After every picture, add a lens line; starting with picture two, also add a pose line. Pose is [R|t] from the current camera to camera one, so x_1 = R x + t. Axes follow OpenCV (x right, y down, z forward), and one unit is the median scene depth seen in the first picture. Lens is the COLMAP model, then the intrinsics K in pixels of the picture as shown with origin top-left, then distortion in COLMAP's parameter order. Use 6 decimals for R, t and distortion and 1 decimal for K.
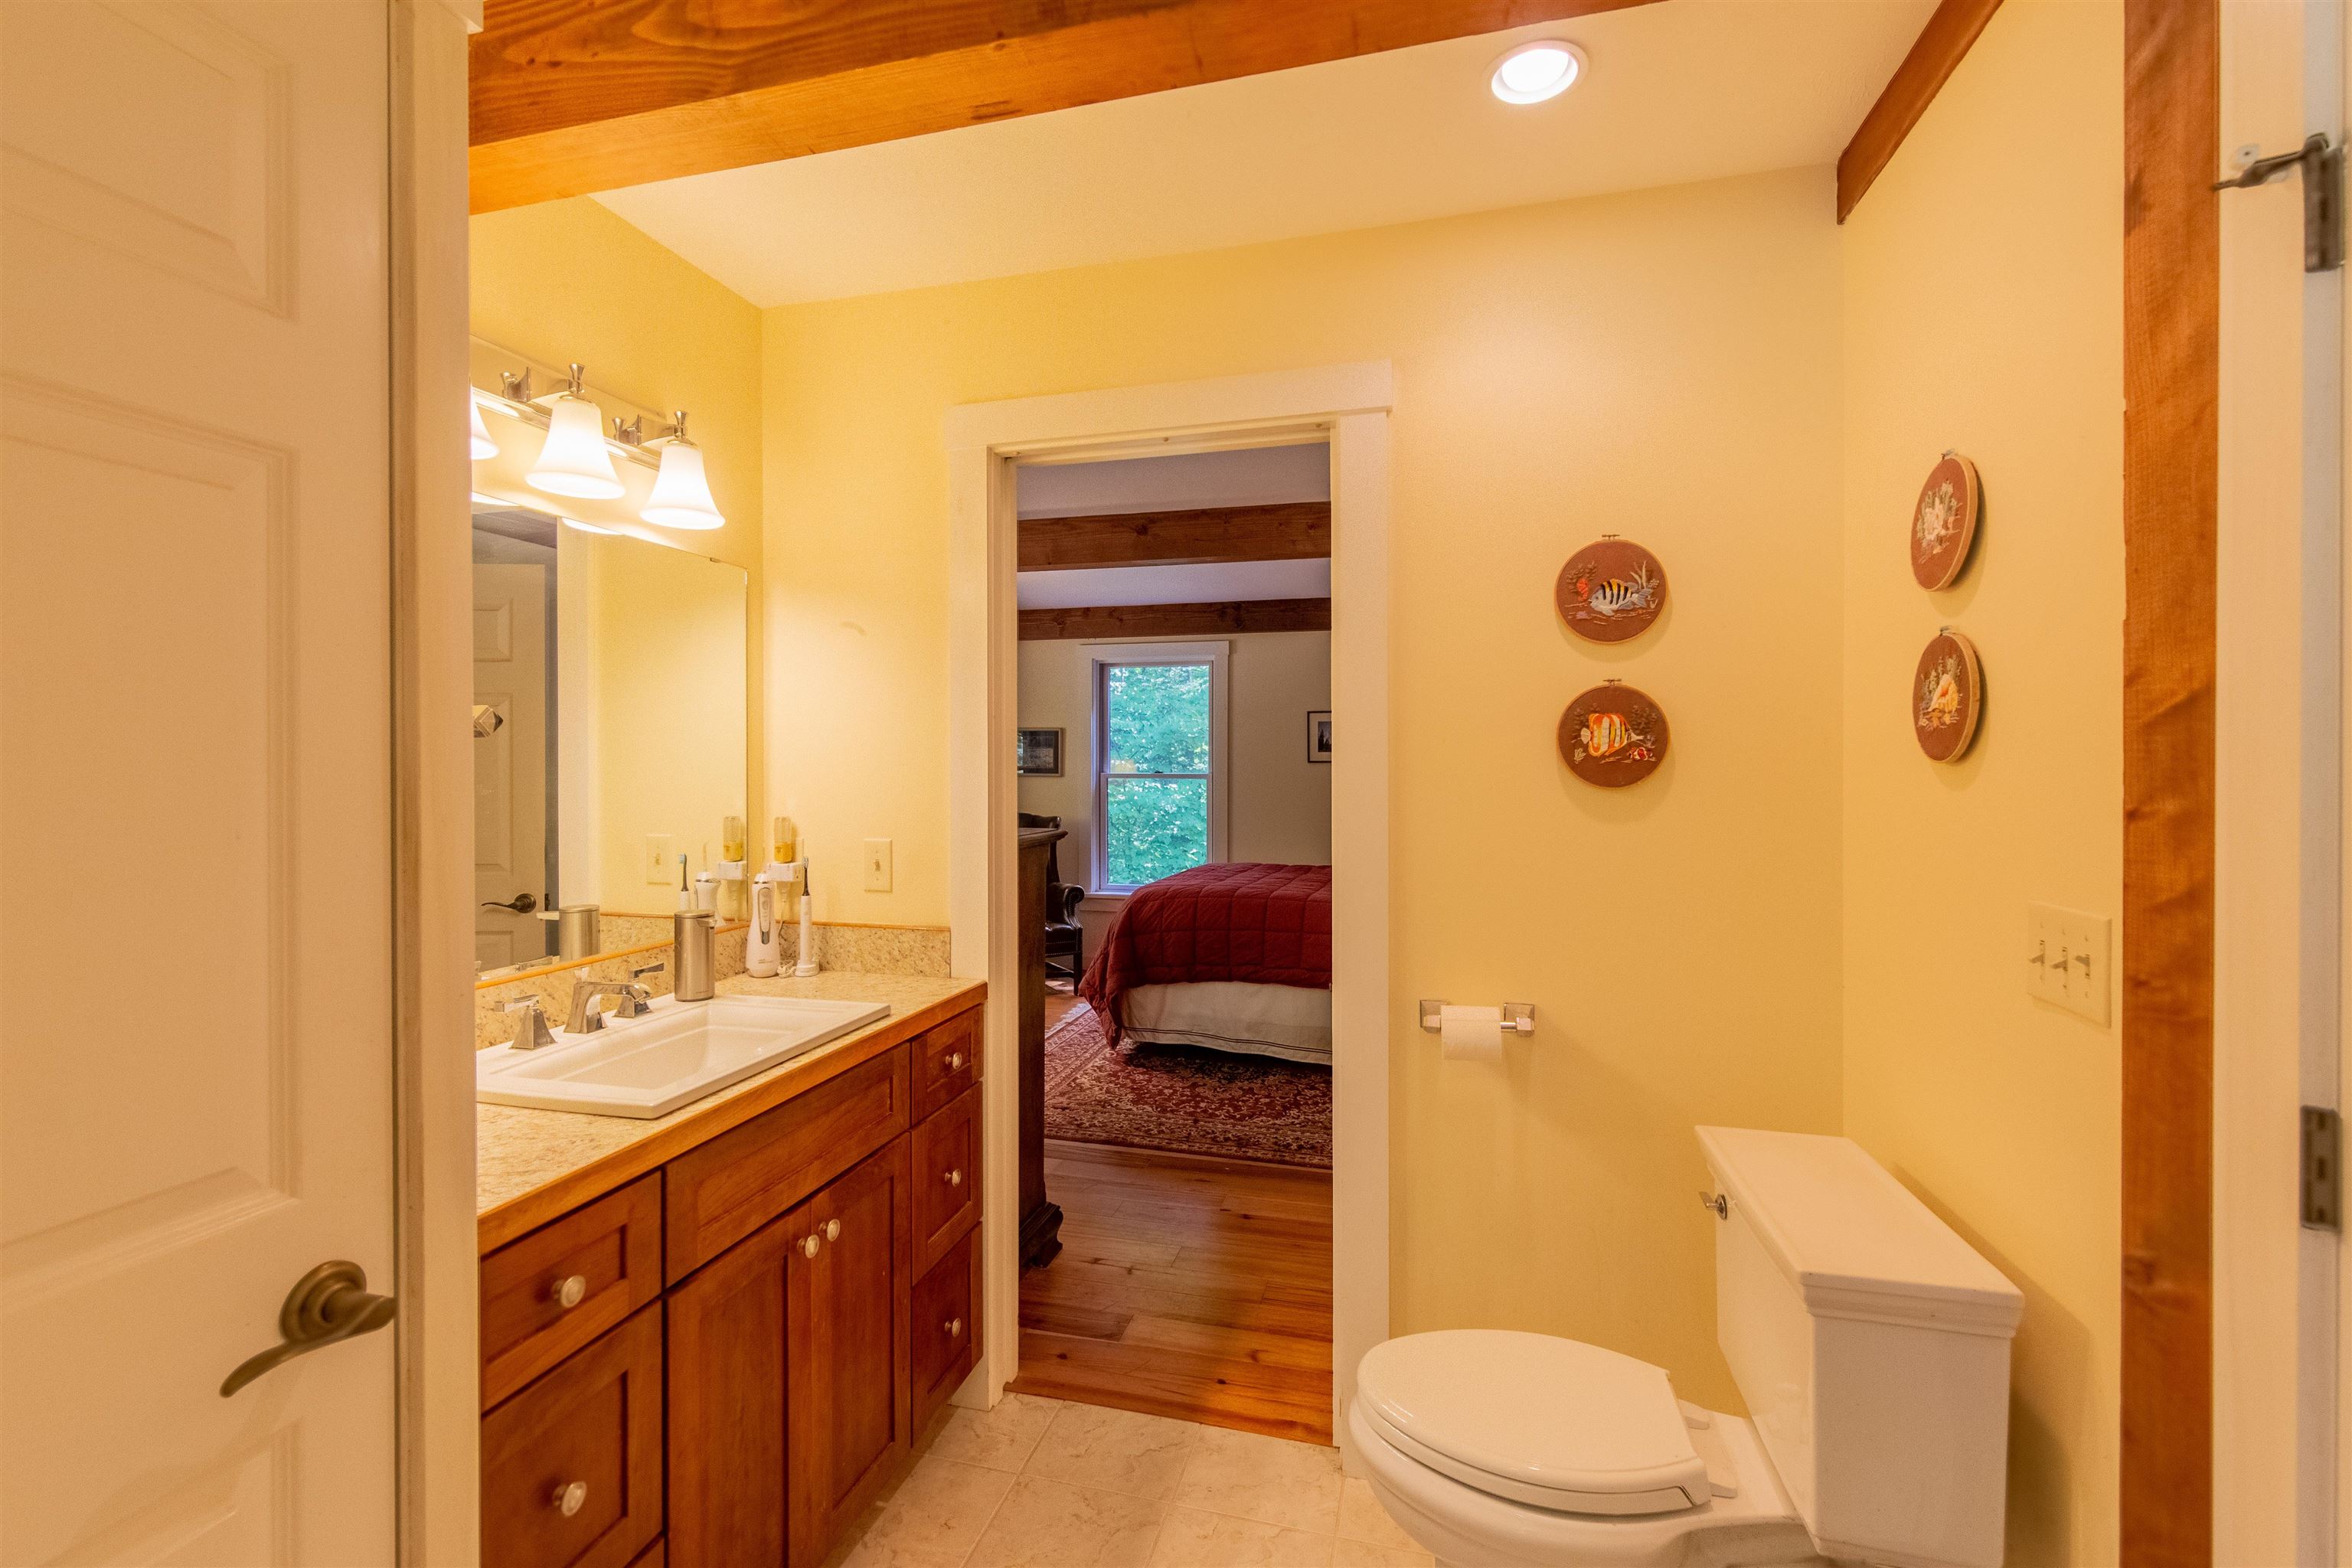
lens RADIAL K [[1019.5, 0, 1170.9], [0, 1019.5, 771.2], [0, 0, 1]] dist [0.010790, -0.000153]
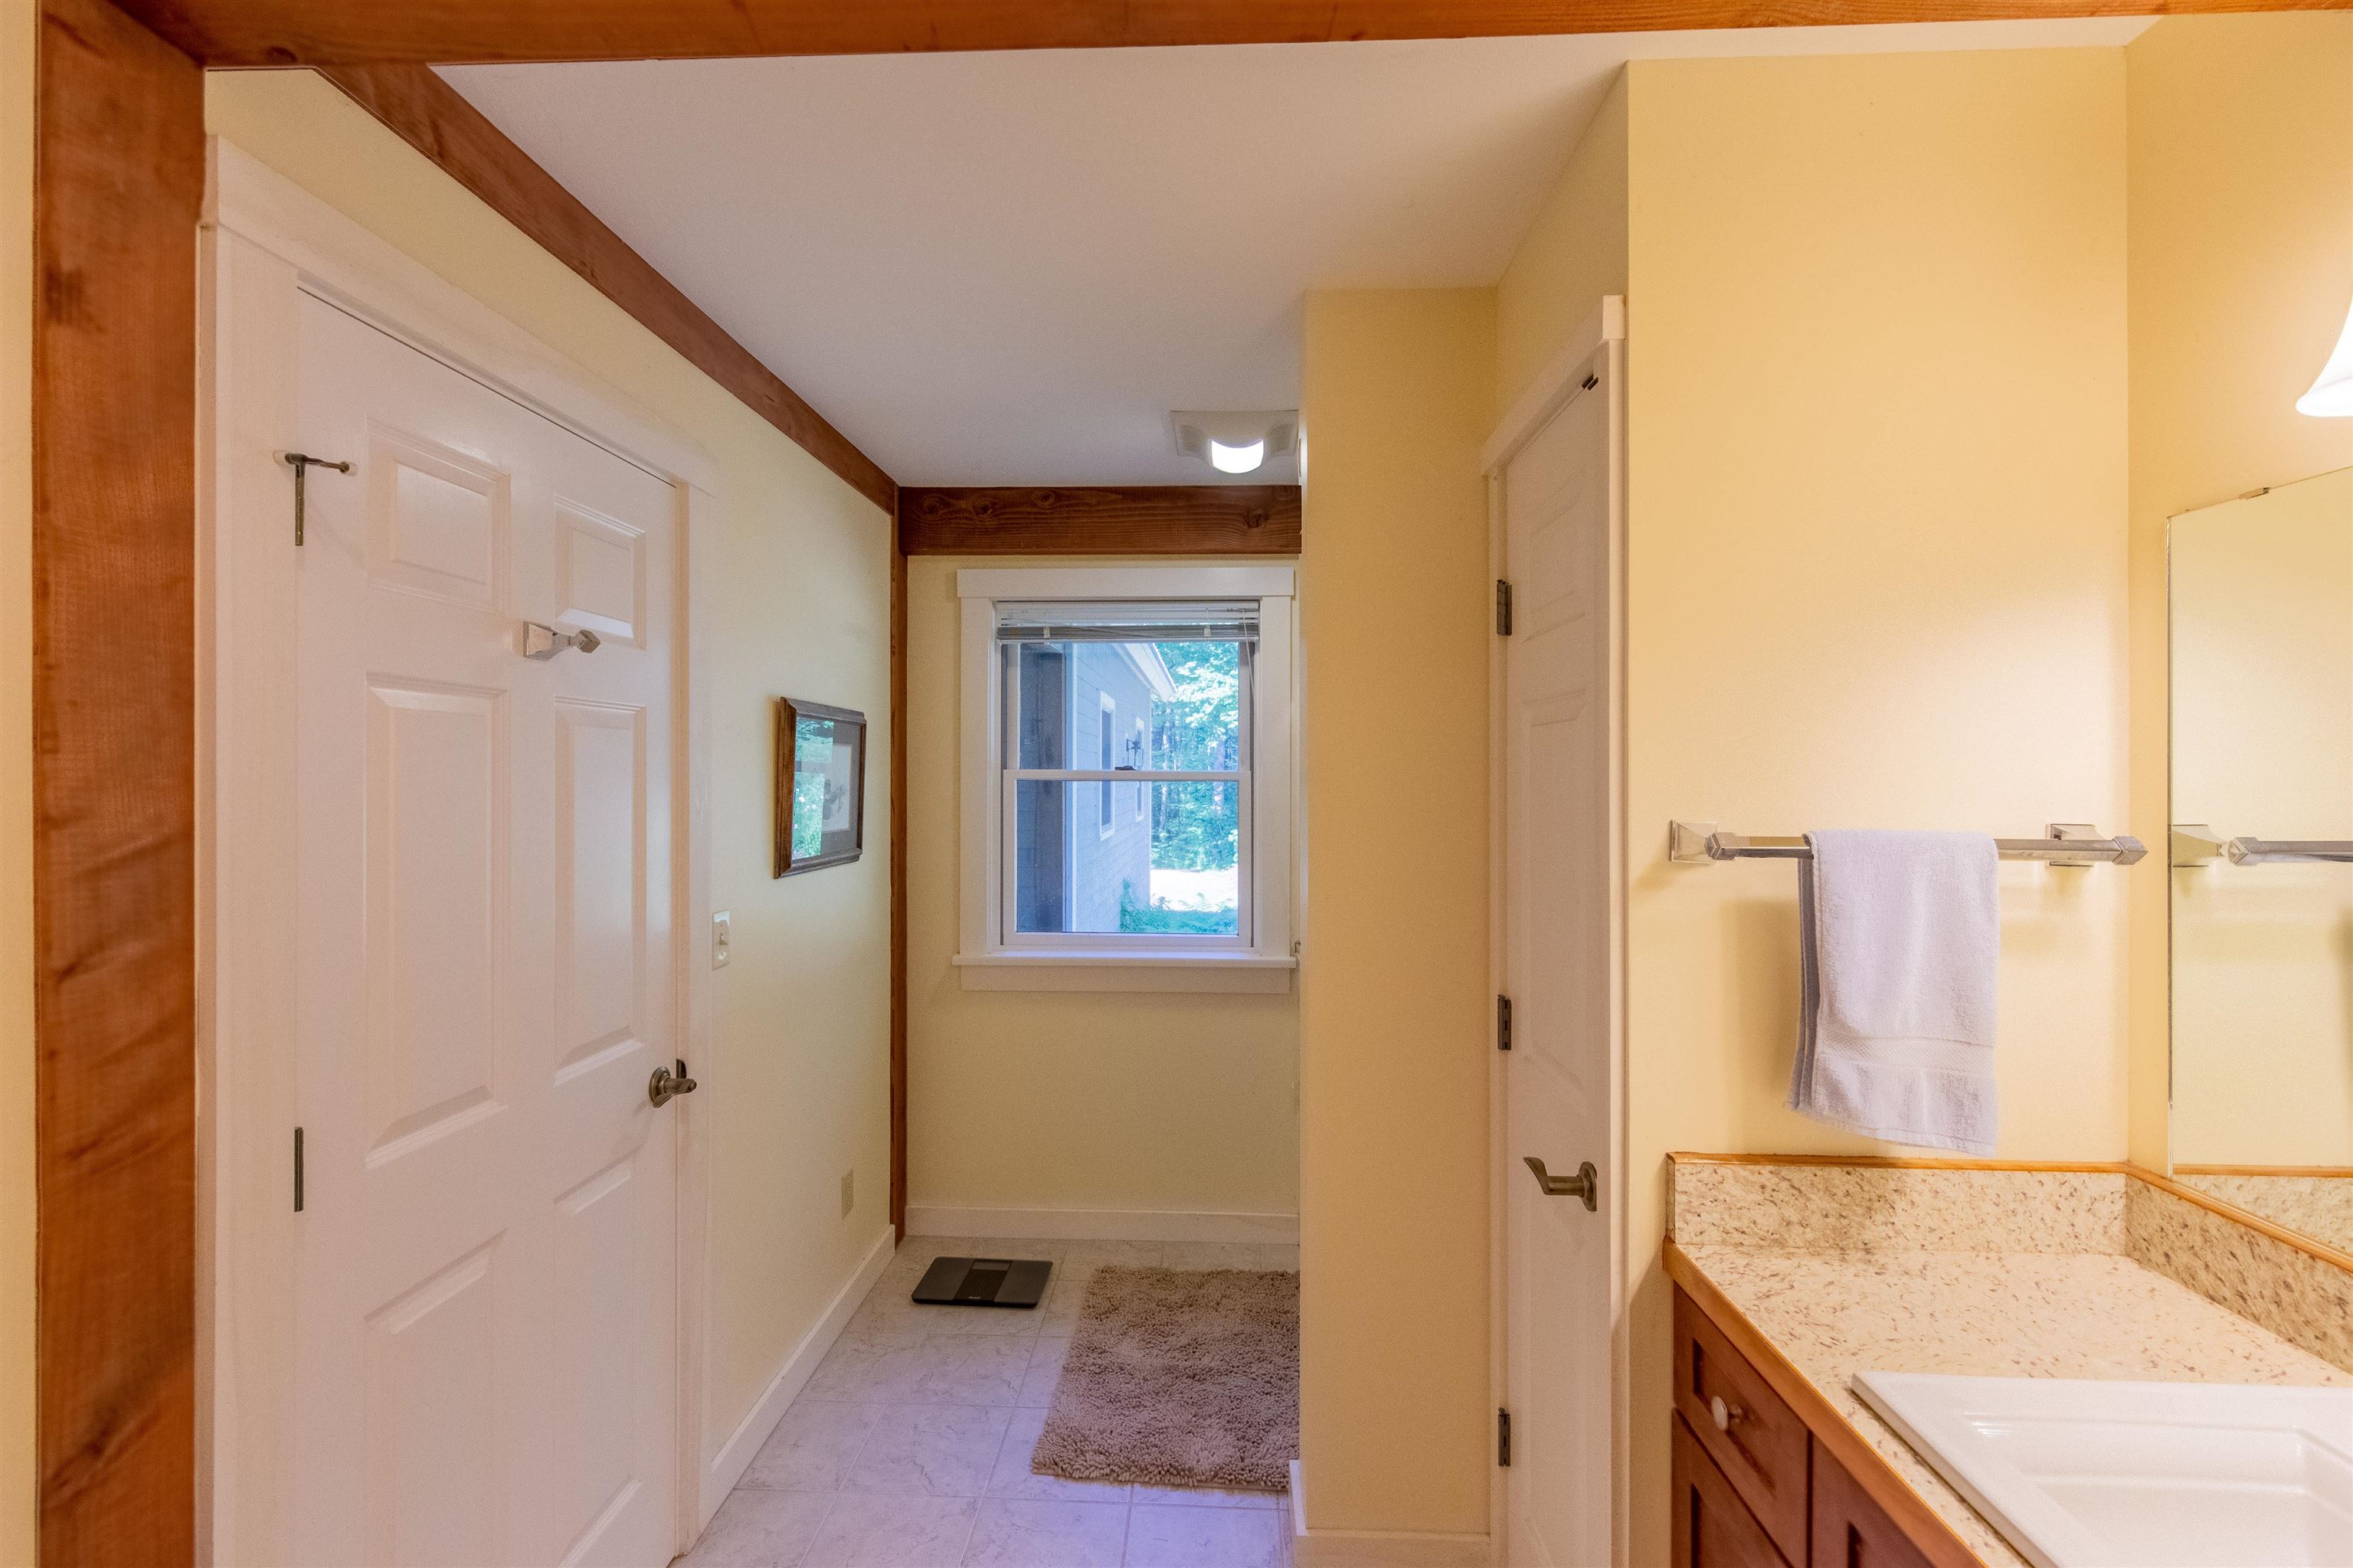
lens RADIAL K [[1020.0, 0, 1171.3], [0, 1020.0, 771.2], [0, 0, 1]] dist [0.010790, -0.000153]
pose [[-0.976050, -0.003560, -0.217515, 0.192840], [-0.004510, 0.999982, 0.003873, -0.147942], [0.217498, 0.004761, -0.976049, 2.189423]]
